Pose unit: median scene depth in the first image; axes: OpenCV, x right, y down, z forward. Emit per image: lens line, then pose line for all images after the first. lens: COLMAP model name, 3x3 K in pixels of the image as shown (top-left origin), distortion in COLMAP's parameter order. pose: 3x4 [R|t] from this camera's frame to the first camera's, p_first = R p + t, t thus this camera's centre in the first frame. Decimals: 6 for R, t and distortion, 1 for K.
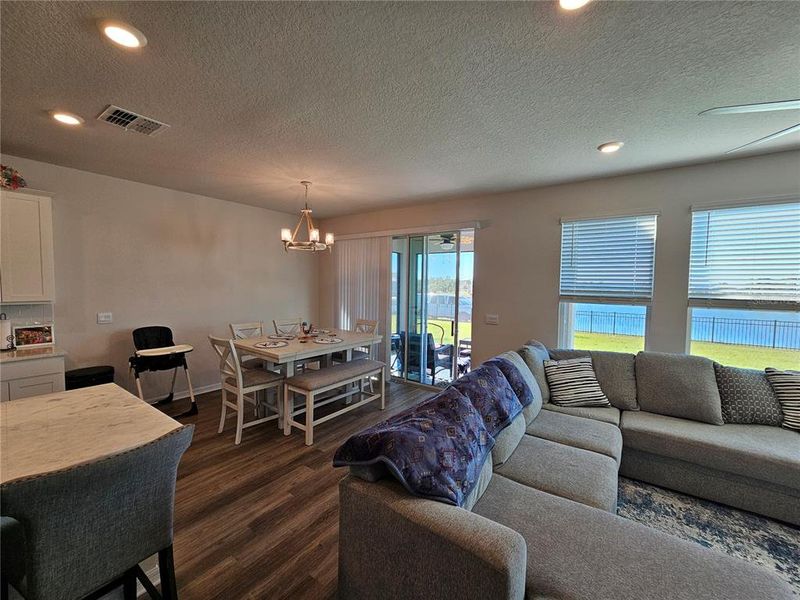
lens RADIAL K [[325.2, 0, 399.1], [0, 325.2, 303.5], [0, 0, 1]] dist [0.000842, 0.000422]
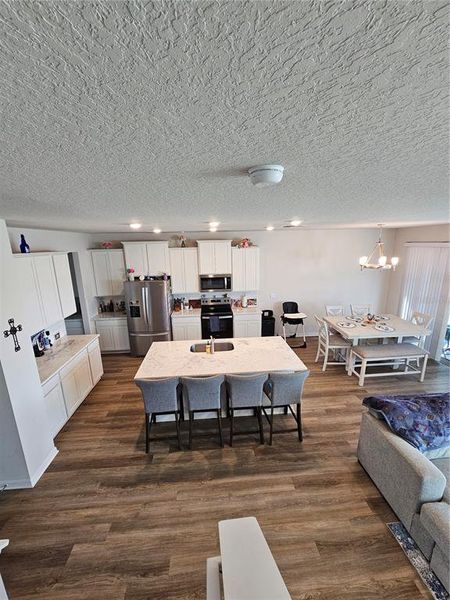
lens RADIAL K [[243.9, 0, 227.4], [0, 243.9, 302.0], [0, 0, 1]] dist [0.000842, 0.000422]
pose [[0.649440, 0.153488, -0.744762, 0.174089], [-0.016113, 0.981975, 0.188324, -0.255279], [0.760242, -0.110305, 0.640206, -0.365528]]
